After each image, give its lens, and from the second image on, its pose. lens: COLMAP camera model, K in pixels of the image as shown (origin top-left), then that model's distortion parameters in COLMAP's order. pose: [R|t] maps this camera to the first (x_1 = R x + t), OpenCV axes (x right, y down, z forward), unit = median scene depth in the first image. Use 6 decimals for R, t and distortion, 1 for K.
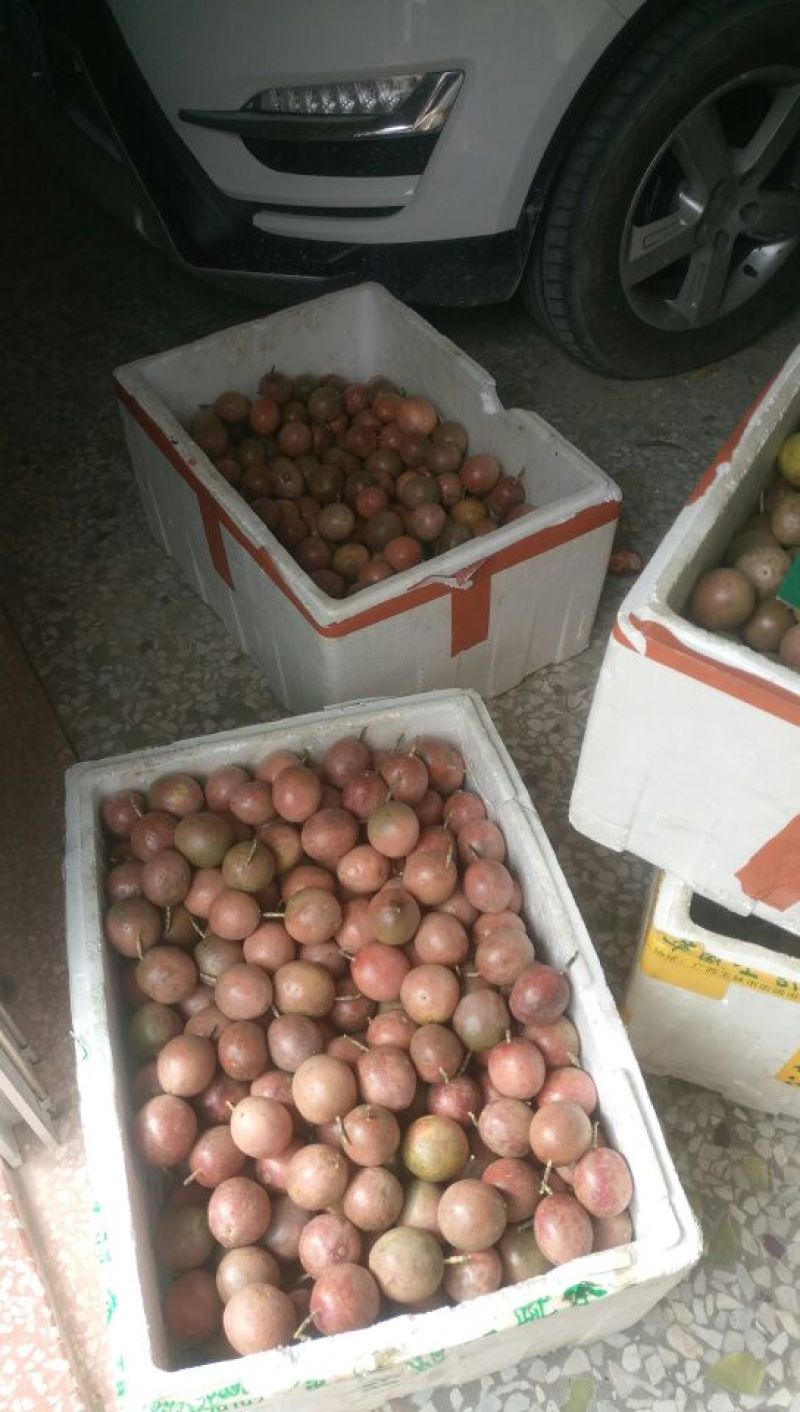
lens RADIAL K [[1042.0, 0, 400.0], [0, 1042.0, 706.0], [0, 0, 1]] dist [-0.098901, -0.002426]
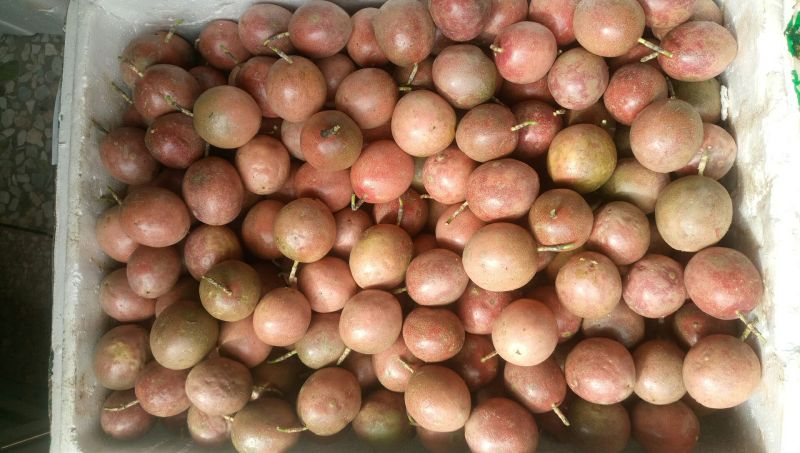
lens RADIAL K [[609.6, 0, 400.0], [0, 609.6, 226.5], [0, 0, 1]] dist [0.004927, 0.001672]
pose [[0.244258, -0.969416, 0.023906, -0.083233], [0.865030, 0.228965, 0.446428, 0.044071], [-0.438248, -0.088364, 0.894500, 0.556913]]
